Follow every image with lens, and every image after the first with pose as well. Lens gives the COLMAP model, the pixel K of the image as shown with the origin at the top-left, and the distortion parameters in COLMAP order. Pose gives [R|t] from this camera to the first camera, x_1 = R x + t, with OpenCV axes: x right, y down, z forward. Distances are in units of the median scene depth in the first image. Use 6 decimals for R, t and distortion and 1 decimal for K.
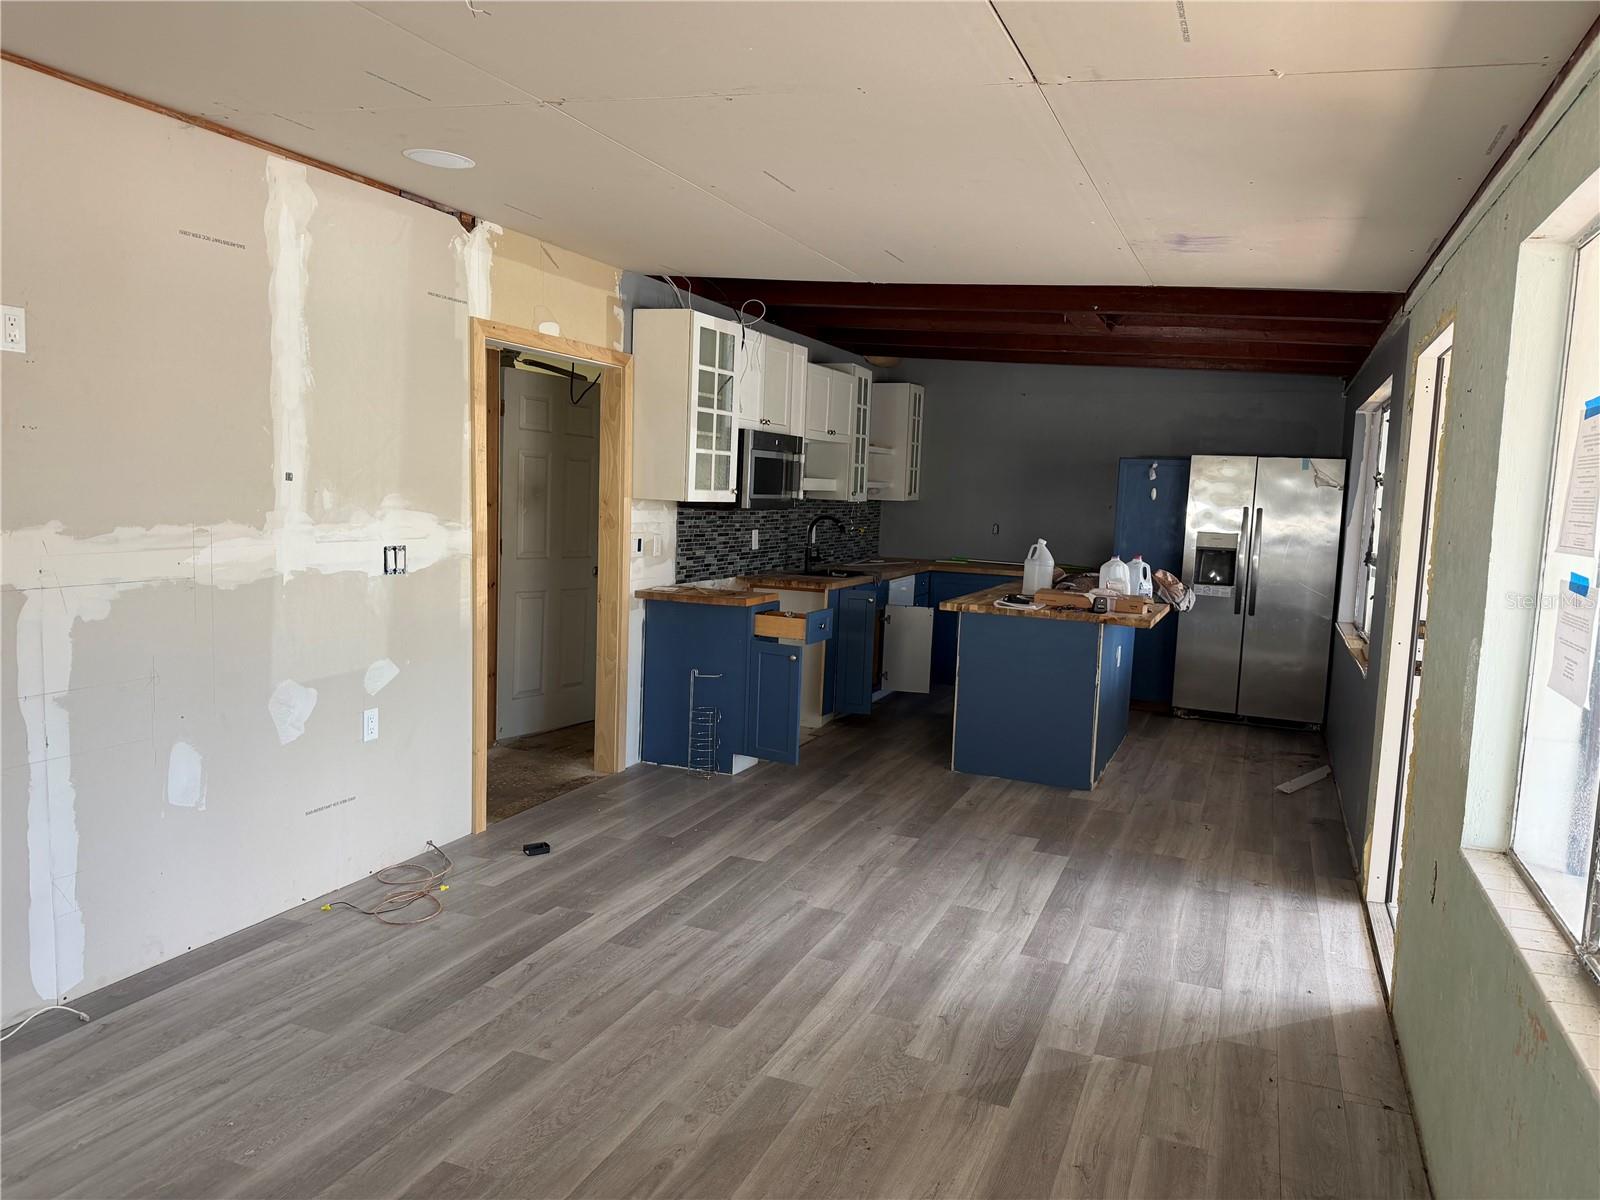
lens RADIAL K [[1132.6, 0, 776.0], [0, 1132.6, 616.3], [0, 0, 1]] dist [0.031704, -0.037944]
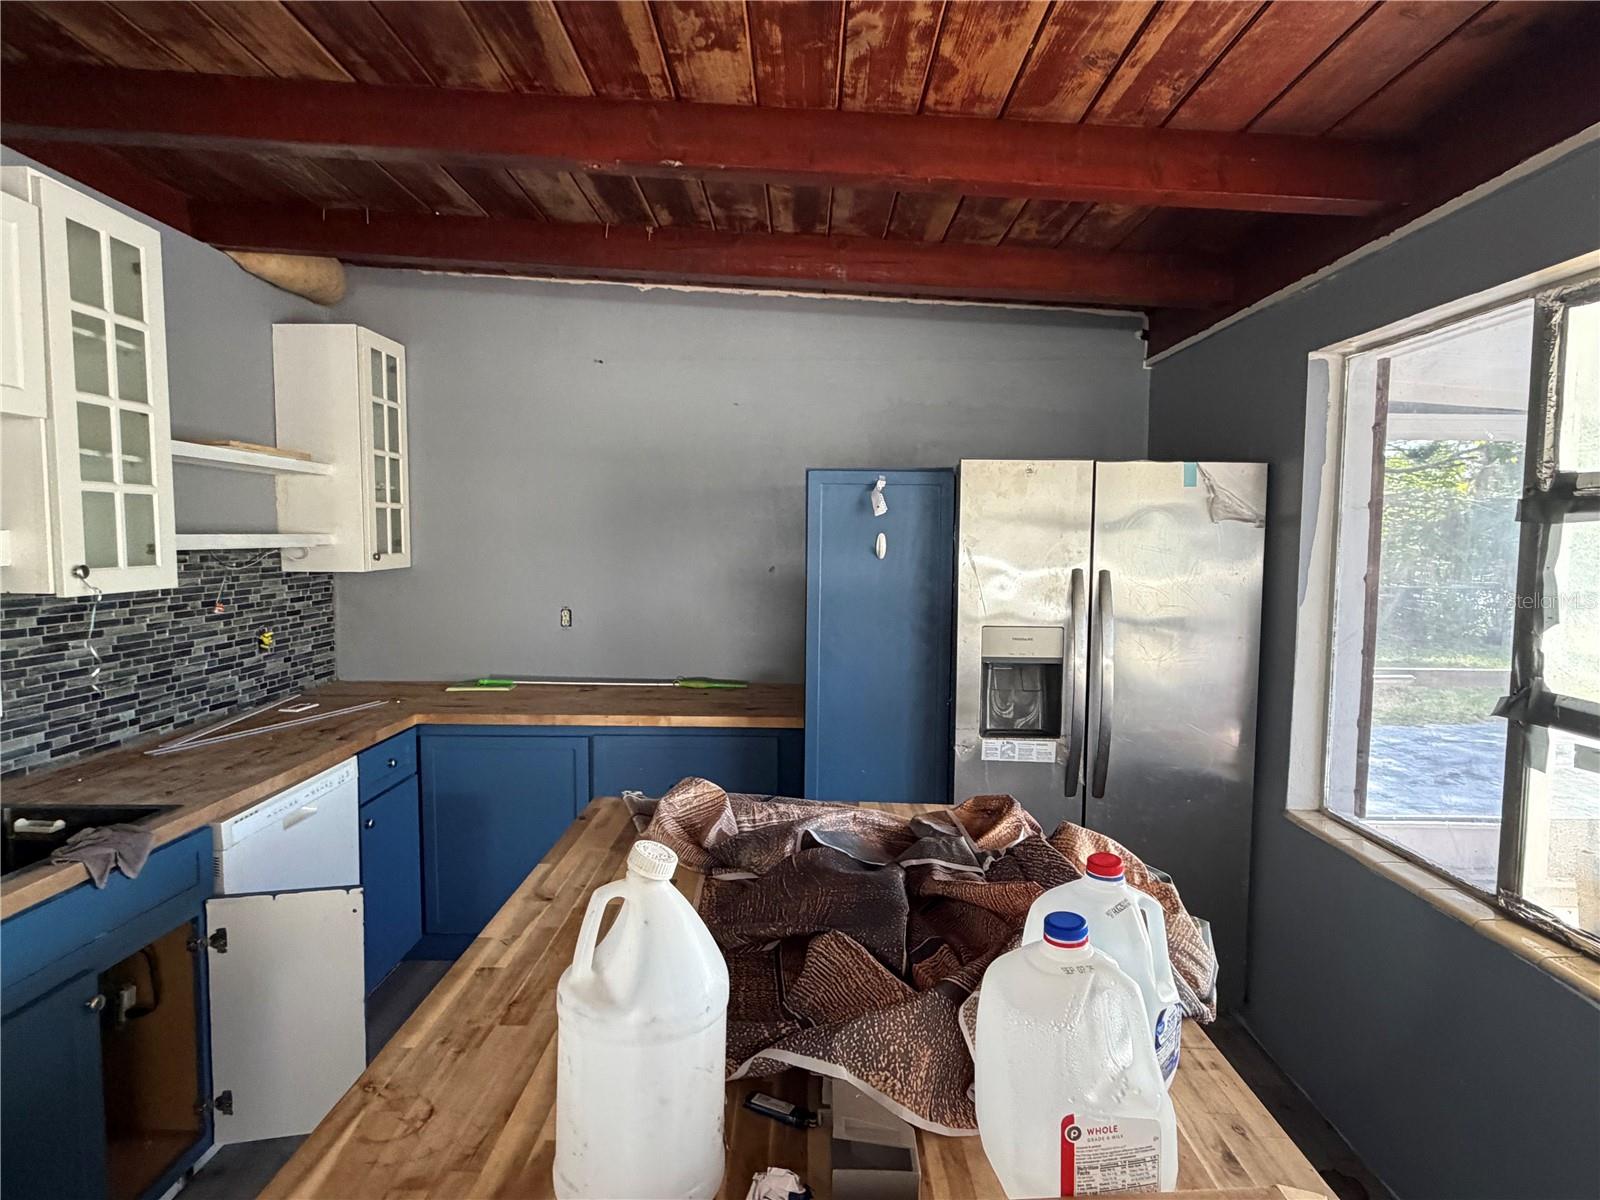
lens RADIAL K [[841.3, 0, 790.1], [0, 841.3, 599.1], [0, 0, 1]] dist [0.000957, -0.002514]
pose [[0.923625, -0.056436, 0.379119, 0.172624], [0.070095, 0.997291, -0.022309, -0.083883], [-0.376833, 0.047180, 0.925079, 0.724477]]
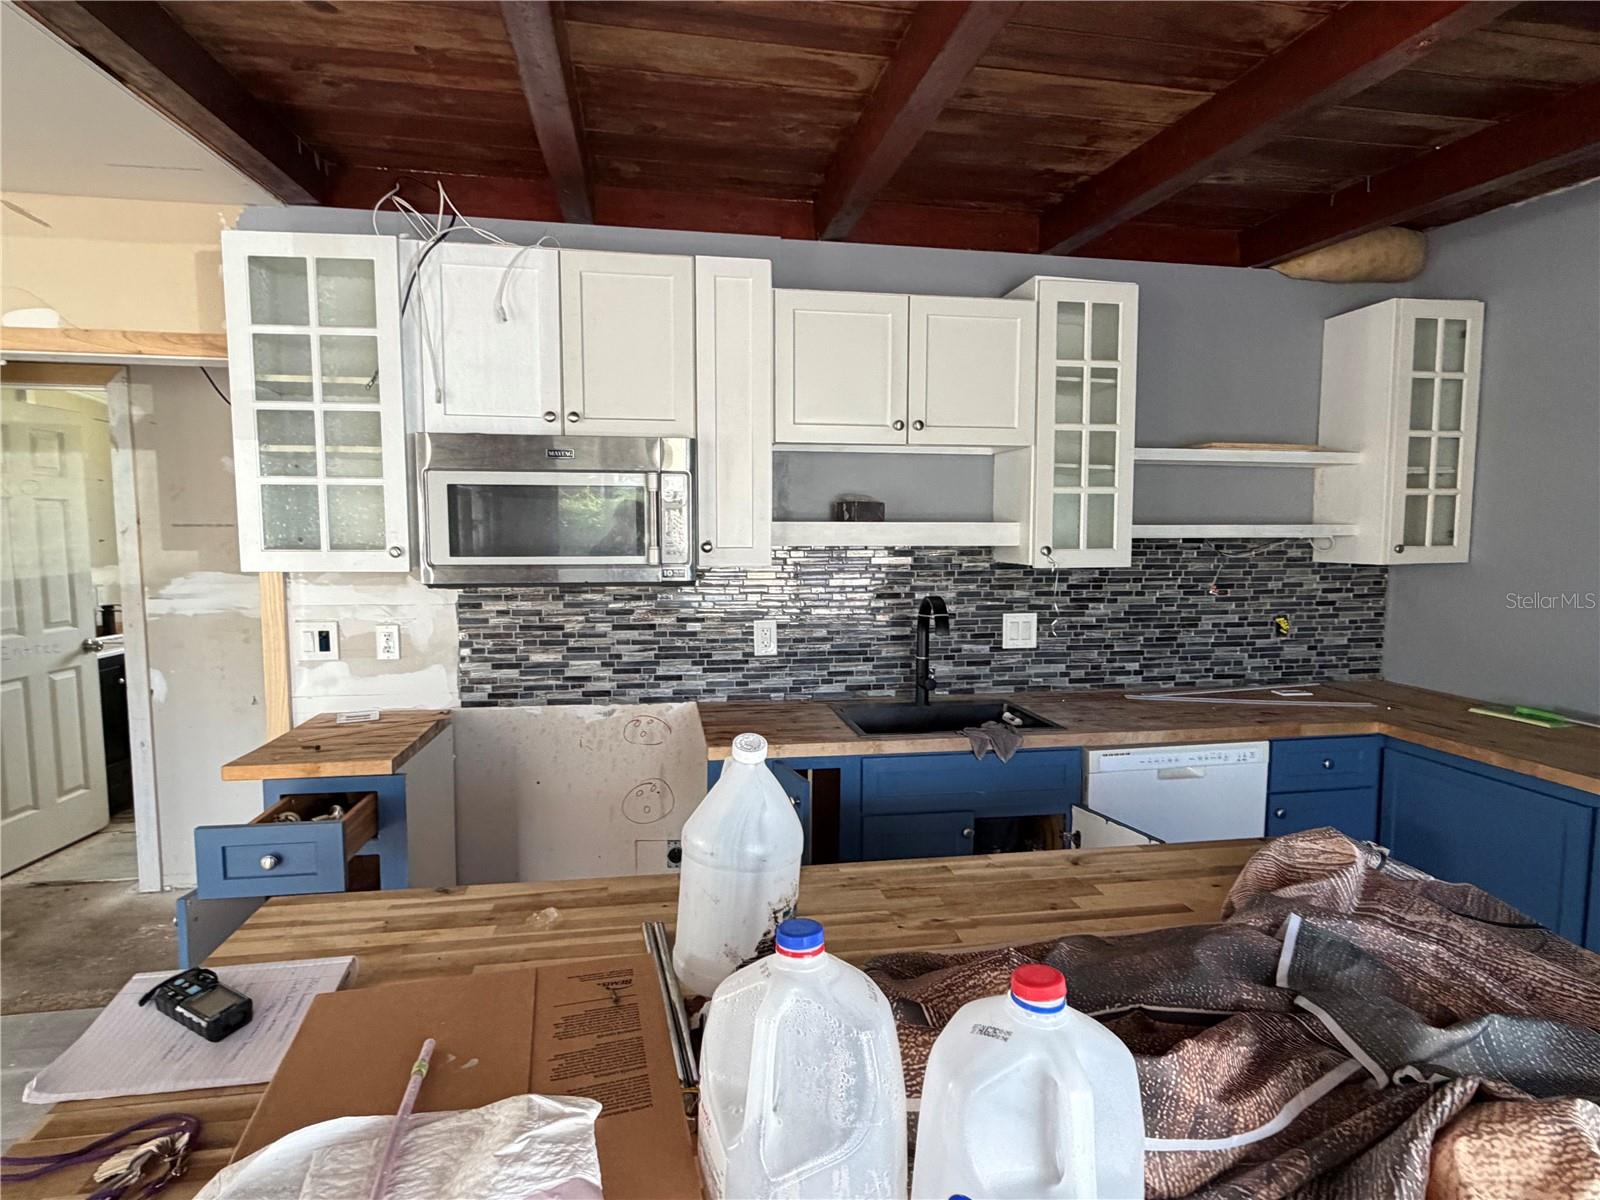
lens RADIAL K [[841.3, 0, 810.8], [0, 841.3, 602.6], [0, 0, 1]] dist [0.000957, -0.002514]
pose [[0.551219, 0.036860, -0.833546, 0.318674], [-0.080377, 0.996723, -0.009077, -0.079118], [0.830480, 0.072002, 0.552376, 0.757219]]
